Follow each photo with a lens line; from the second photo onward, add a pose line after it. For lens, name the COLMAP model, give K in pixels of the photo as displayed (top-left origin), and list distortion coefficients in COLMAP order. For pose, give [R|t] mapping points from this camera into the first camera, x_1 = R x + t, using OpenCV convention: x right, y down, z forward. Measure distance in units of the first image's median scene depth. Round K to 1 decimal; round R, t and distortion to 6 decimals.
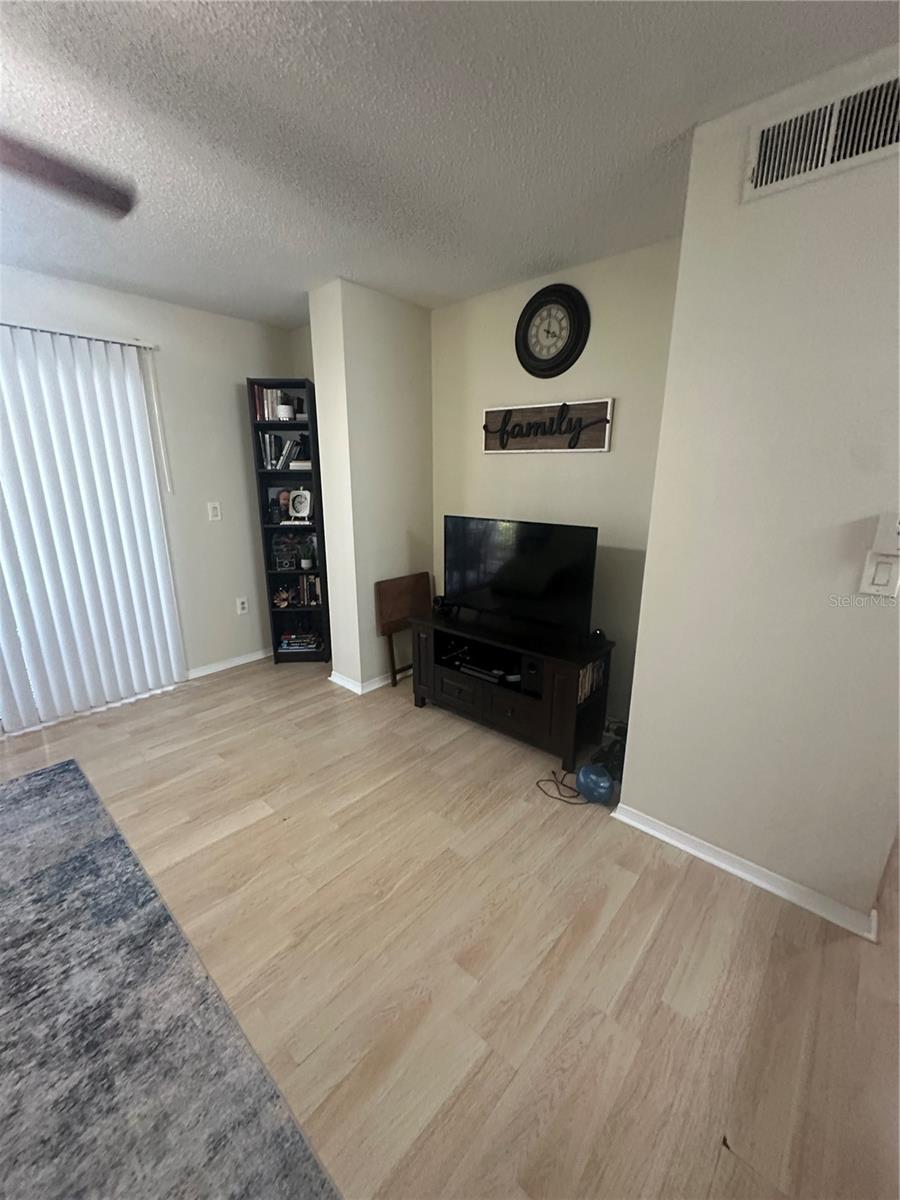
lens RADIAL K [[482.4, 0, 449.0], [0, 482.4, 598.1], [0, 0, 1]] dist [-0.000898, 0.000051]
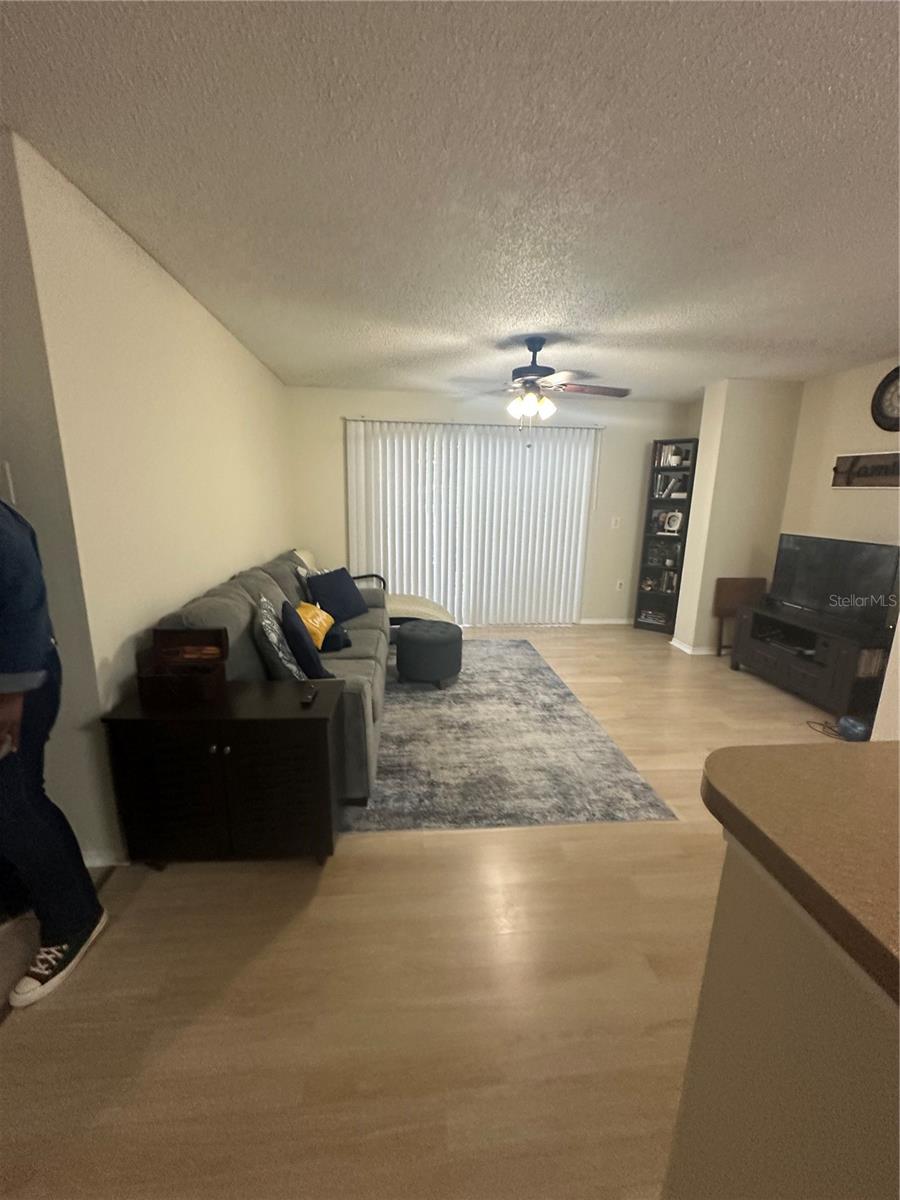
lens RADIAL K [[482.4, 0, 451.3], [0, 482.4, 599.8], [0, 0, 1]] dist [-0.000898, 0.000051]
pose [[0.743732, 0.159279, -0.649225, 0.190198], [-0.191257, 0.981301, 0.021652, 0.144780], [0.640534, 0.108066, 0.760288, -0.552821]]
